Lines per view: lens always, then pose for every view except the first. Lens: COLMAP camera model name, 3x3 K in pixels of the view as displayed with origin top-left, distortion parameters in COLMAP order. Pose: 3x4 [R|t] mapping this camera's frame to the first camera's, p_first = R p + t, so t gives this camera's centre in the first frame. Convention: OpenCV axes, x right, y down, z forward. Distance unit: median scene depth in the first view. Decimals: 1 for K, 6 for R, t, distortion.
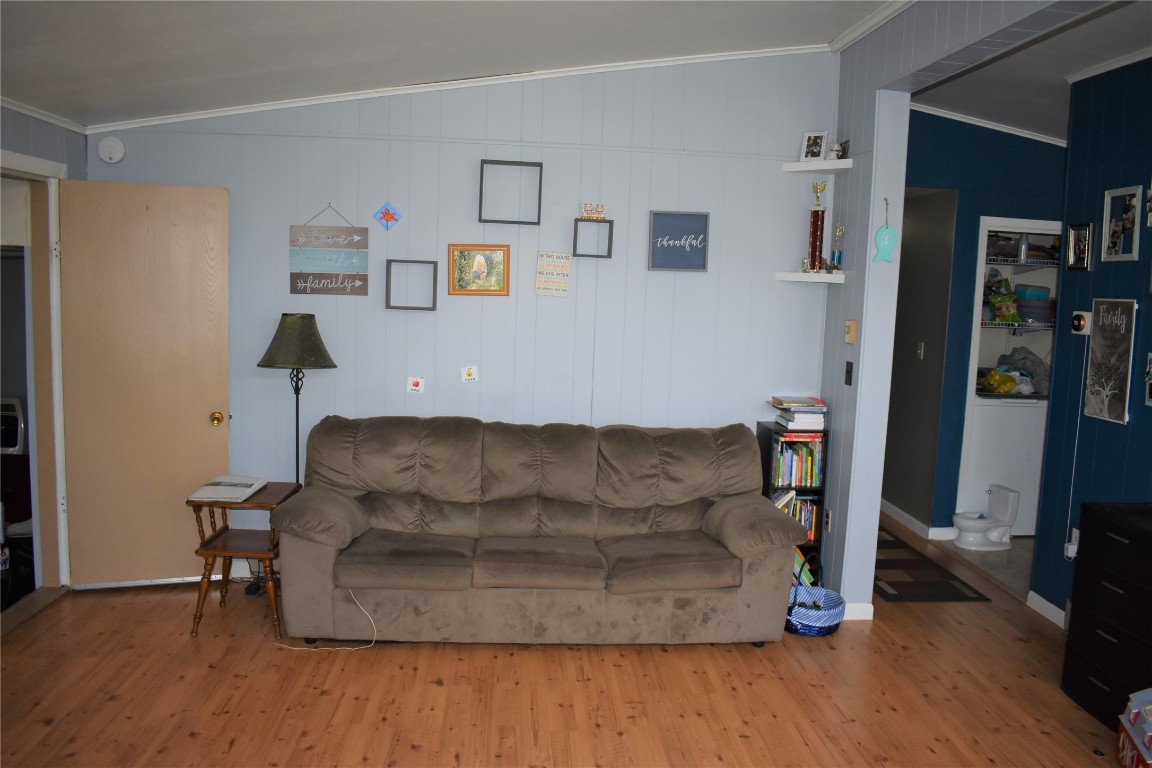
lens RADIAL K [[896.3, 0, 575.5], [0, 896.3, 380.8], [0, 0, 1]] dist [-0.096254, 0.014084]
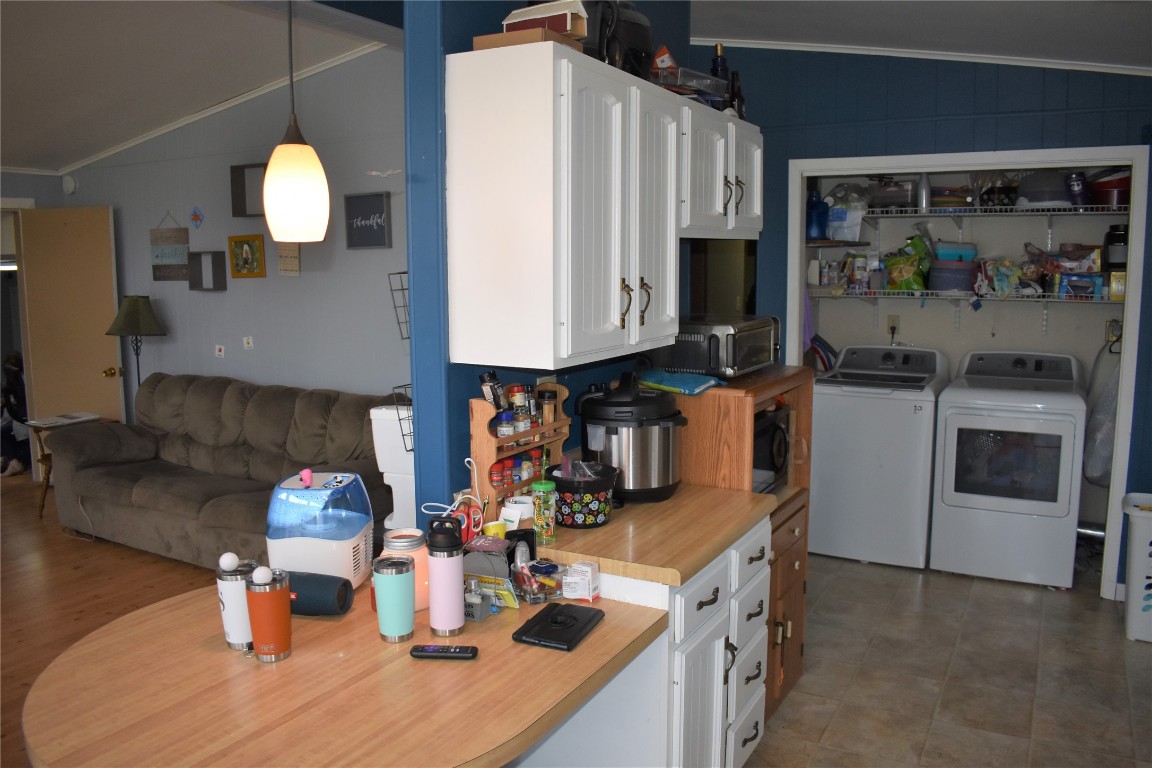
lens RADIAL K [[896.3, 0, 576.4], [0, 896.3, 384.0], [0, 0, 1]] dist [-0.096254, 0.014084]
pose [[0.834087, 0.037291, -0.550371, 0.928140], [-0.027205, 0.999279, 0.026479, 0.004261], [0.550962, -0.007113, 0.834500, 0.248948]]
